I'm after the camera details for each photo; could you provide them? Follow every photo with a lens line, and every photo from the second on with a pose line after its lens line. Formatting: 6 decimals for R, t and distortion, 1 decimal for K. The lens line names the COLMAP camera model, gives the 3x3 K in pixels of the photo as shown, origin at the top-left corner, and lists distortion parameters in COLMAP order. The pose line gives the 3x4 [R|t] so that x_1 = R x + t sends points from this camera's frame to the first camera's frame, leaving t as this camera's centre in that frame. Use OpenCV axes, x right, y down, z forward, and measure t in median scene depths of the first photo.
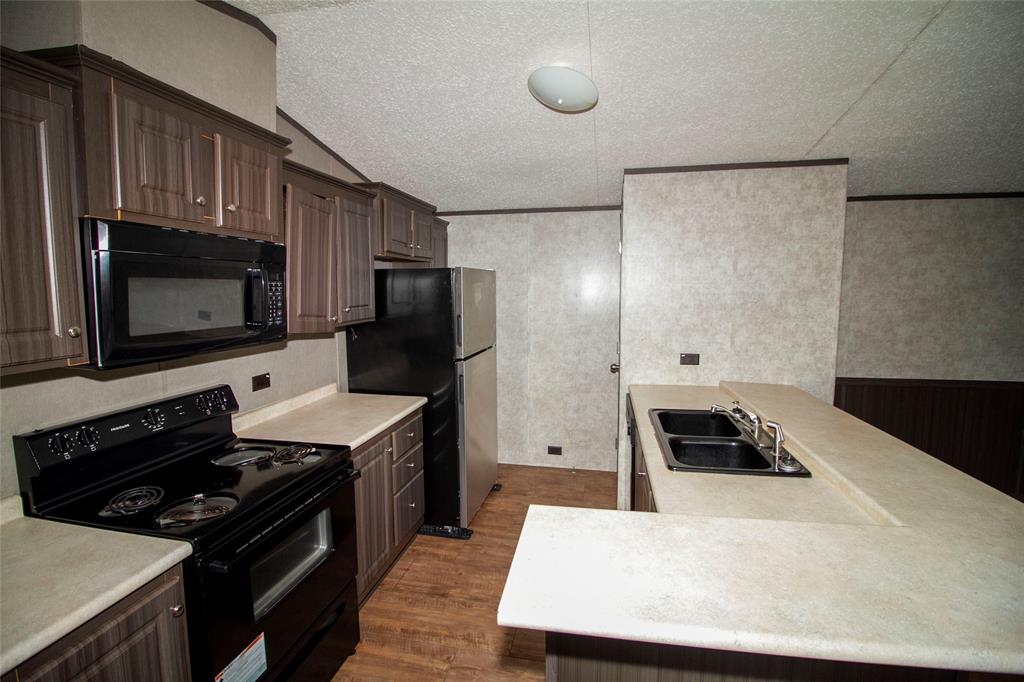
lens RADIAL K [[472.2, 0, 511.9], [0, 472.2, 338.3], [0, 0, 1]] dist [-0.000025, -0.013365]
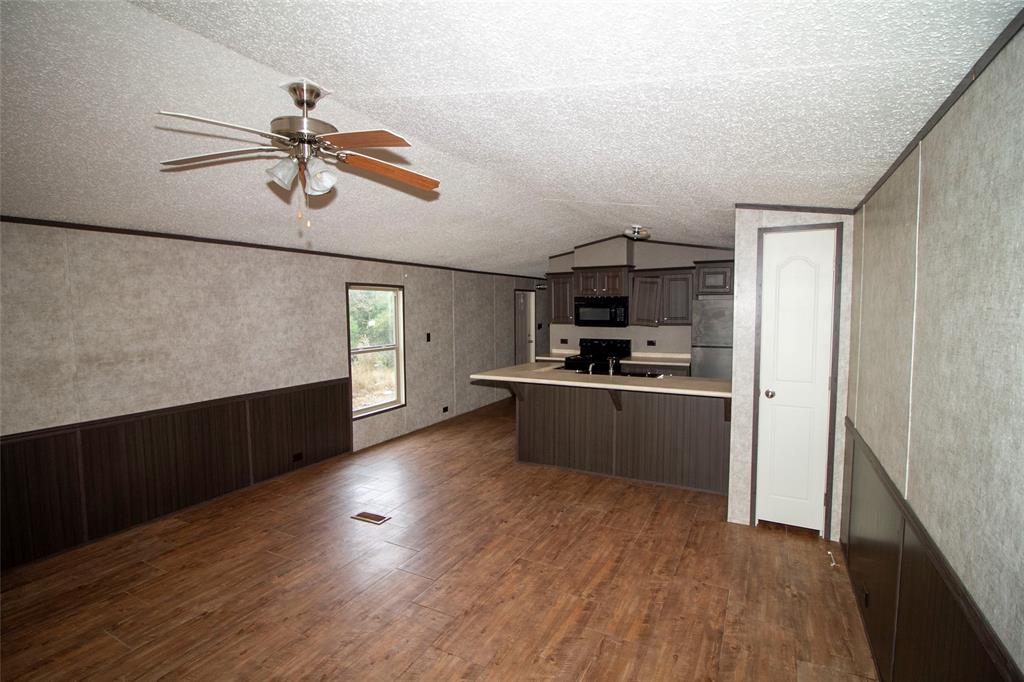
lens RADIAL K [[482.2, 0, 509.5], [0, 482.2, 340.0], [0, 0, 1]] dist [0.000942, -0.014009]
pose [[-0.289796, 0.066637, -0.954766, 1.932733], [-0.098887, 0.990150, 0.099121, -0.099759], [0.951966, 0.123138, -0.280352, 0.785243]]
